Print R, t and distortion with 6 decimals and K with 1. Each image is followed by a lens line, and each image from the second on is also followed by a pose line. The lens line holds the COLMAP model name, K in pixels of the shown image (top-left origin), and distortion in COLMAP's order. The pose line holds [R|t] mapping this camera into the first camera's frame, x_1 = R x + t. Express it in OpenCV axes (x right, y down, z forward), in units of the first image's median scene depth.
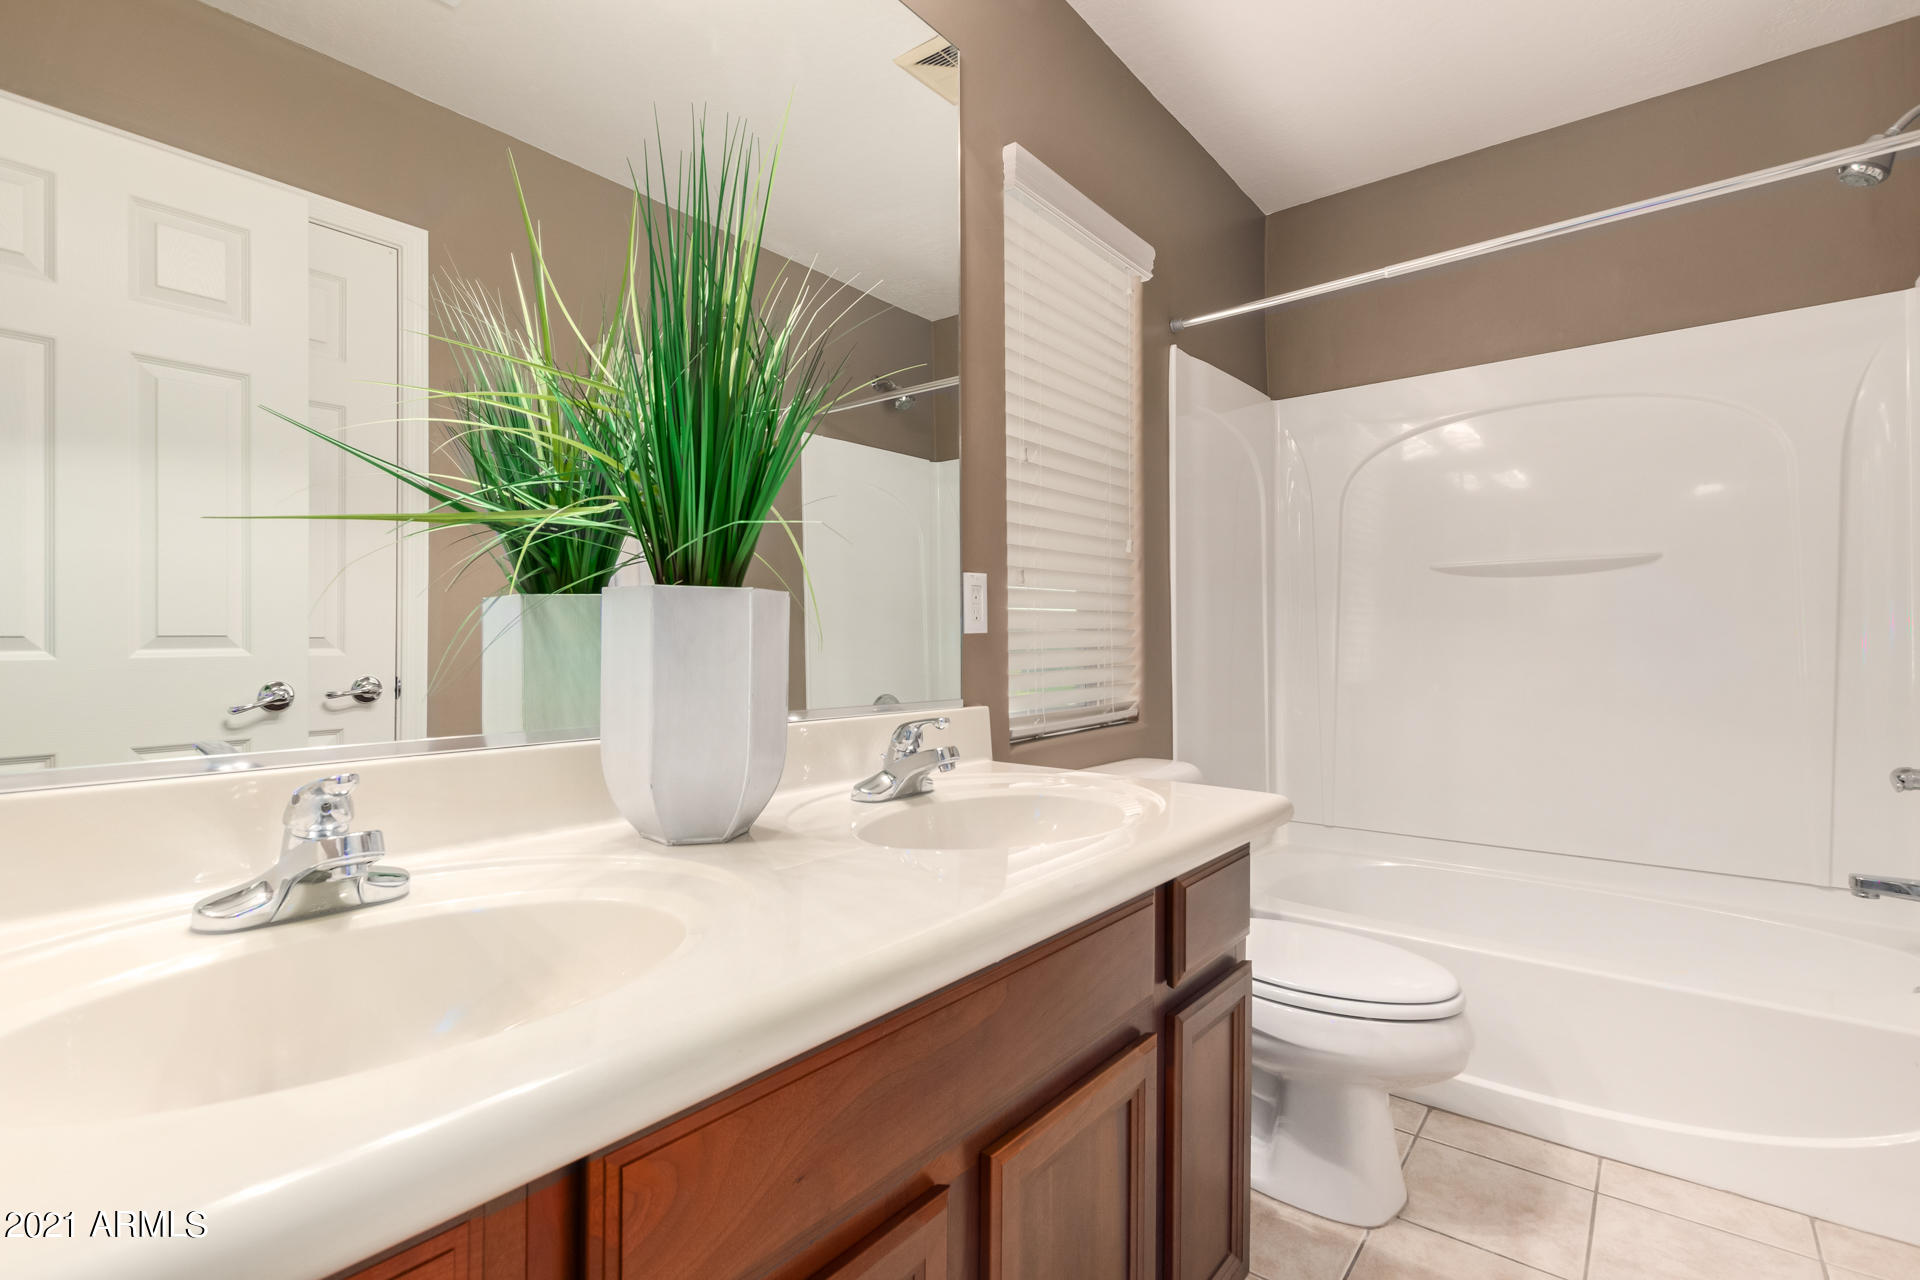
lens RADIAL K [[886.7, 0, 962.3], [0, 886.7, 642.4], [0, 0, 1]] dist [0.003956, -0.001015]
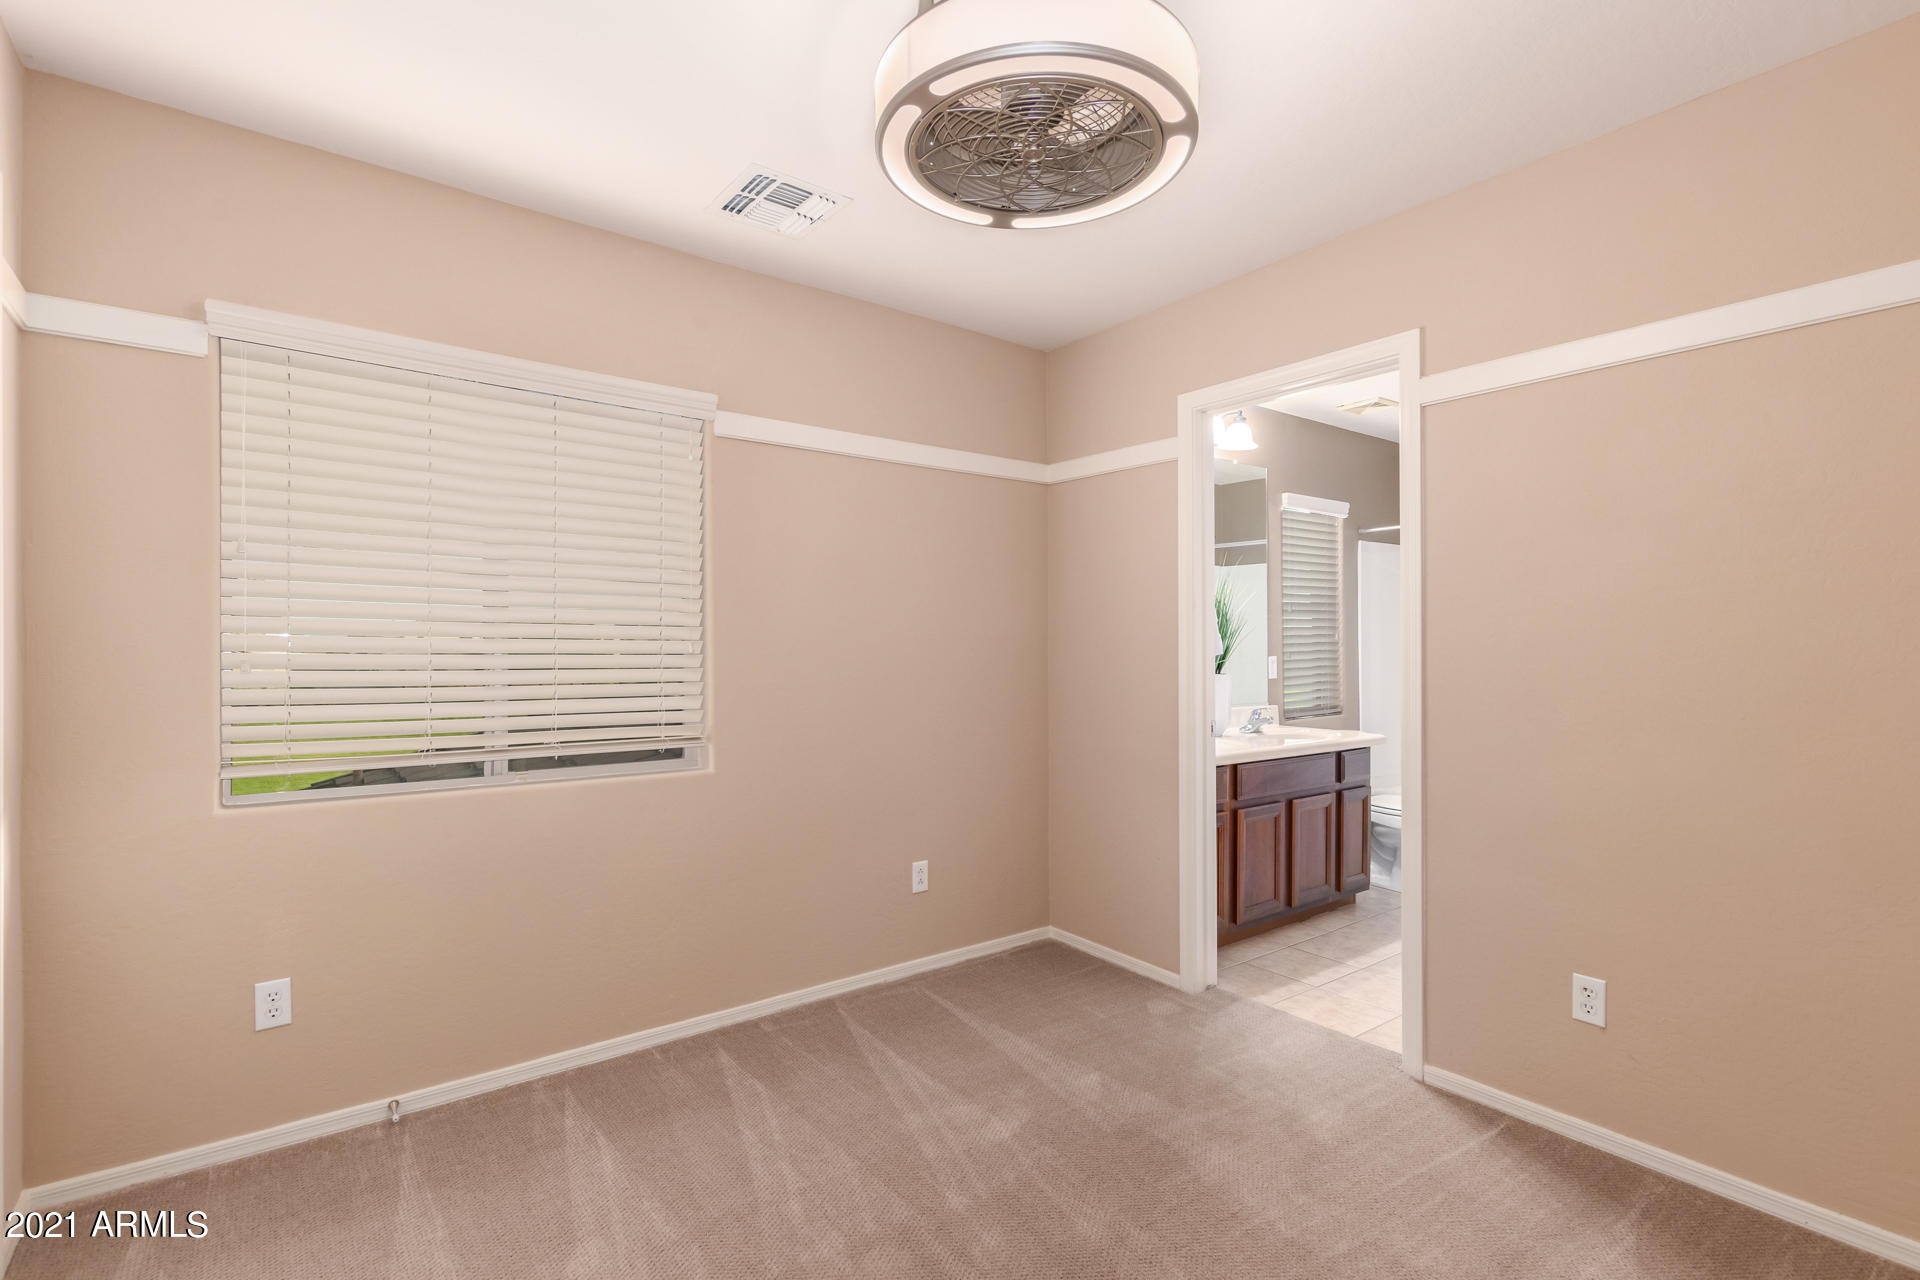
lens RADIAL K [[886.7, 0, 952.4], [0, 886.7, 653.6], [0, 0, 1]] dist [0.003956, -0.001015]
pose [[0.965846, -0.003116, -0.259098, -0.292169], [0.004435, 0.999980, 0.004504, -0.131106], [0.259079, -0.005499, 0.965840, -2.396796]]
